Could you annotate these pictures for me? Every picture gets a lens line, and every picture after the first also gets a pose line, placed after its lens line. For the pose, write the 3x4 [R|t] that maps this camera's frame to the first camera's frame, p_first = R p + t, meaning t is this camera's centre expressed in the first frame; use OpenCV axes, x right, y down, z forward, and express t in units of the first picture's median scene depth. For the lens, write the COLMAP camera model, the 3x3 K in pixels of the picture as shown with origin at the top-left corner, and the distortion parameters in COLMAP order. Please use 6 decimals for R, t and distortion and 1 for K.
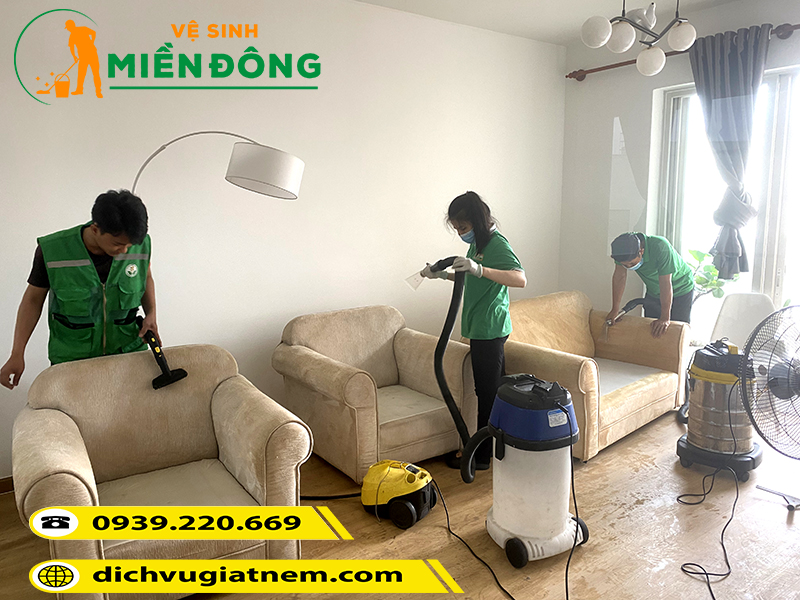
lens RADIAL K [[612.4, 0, 396.6], [0, 612.4, 294.8], [0, 0, 1]] dist [0.002435, -0.002940]
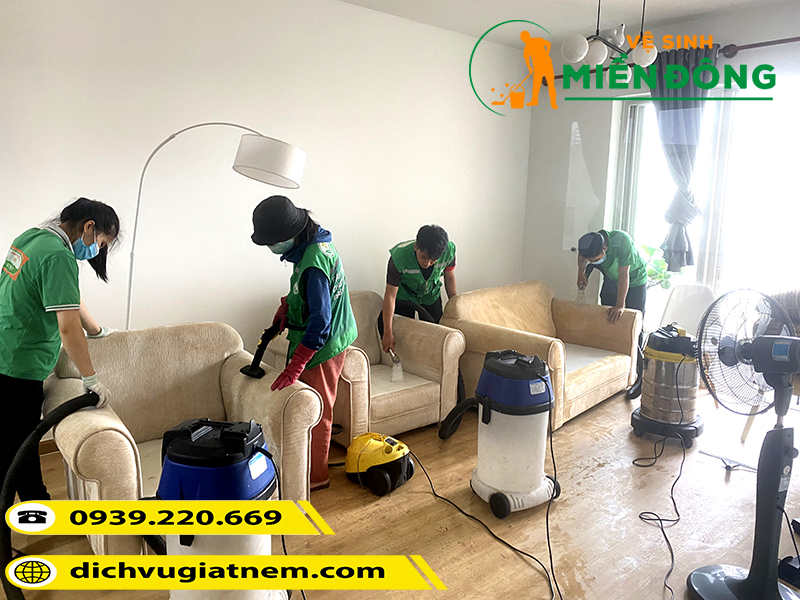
lens RADIAL K [[612.4, 0, 396.6], [0, 612.4, 294.8], [0, 0, 1]] dist [0.002435, -0.002940]
pose [[0.996455, 0.014942, 0.082793, -0.079828], [-0.016031, 0.999793, 0.012502, 0.015321], [-0.082589, -0.013785, 0.996488, -0.095677]]
